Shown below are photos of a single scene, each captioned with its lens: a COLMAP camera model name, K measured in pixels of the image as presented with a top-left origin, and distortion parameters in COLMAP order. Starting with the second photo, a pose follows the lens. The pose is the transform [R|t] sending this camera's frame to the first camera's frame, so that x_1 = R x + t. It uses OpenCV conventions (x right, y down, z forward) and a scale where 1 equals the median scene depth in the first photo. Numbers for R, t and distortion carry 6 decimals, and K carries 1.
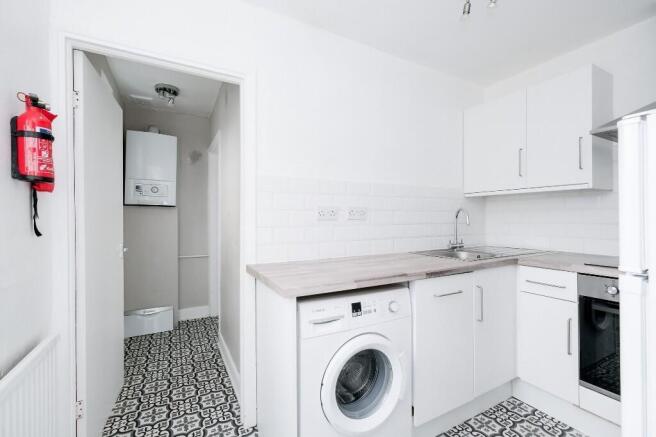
lens RADIAL K [[291.3, 0, 330.3], [0, 291.3, 218.1], [0, 0, 1]] dist [-0.014013, -0.000599]
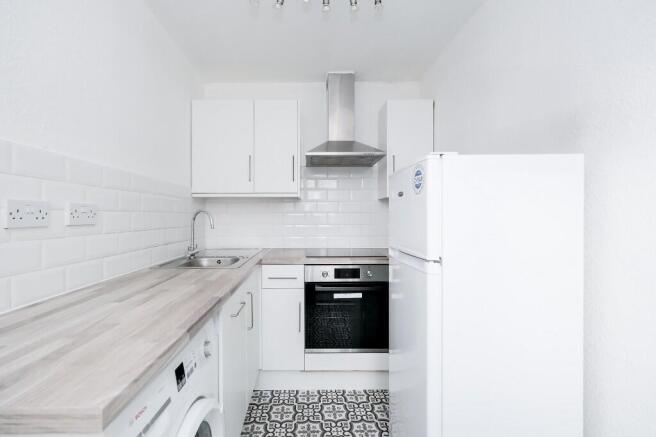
lens RADIAL K [[291.3, 0, 327.5], [0, 291.3, 218.1], [0, 0, 1]] dist [-0.014013, -0.000599]
pose [[0.470607, -0.000529, 0.882343, -0.192153], [0.001059, 0.999999, 0.000035, -0.009485], [-0.882342, 0.000918, 0.470608, 0.291319]]
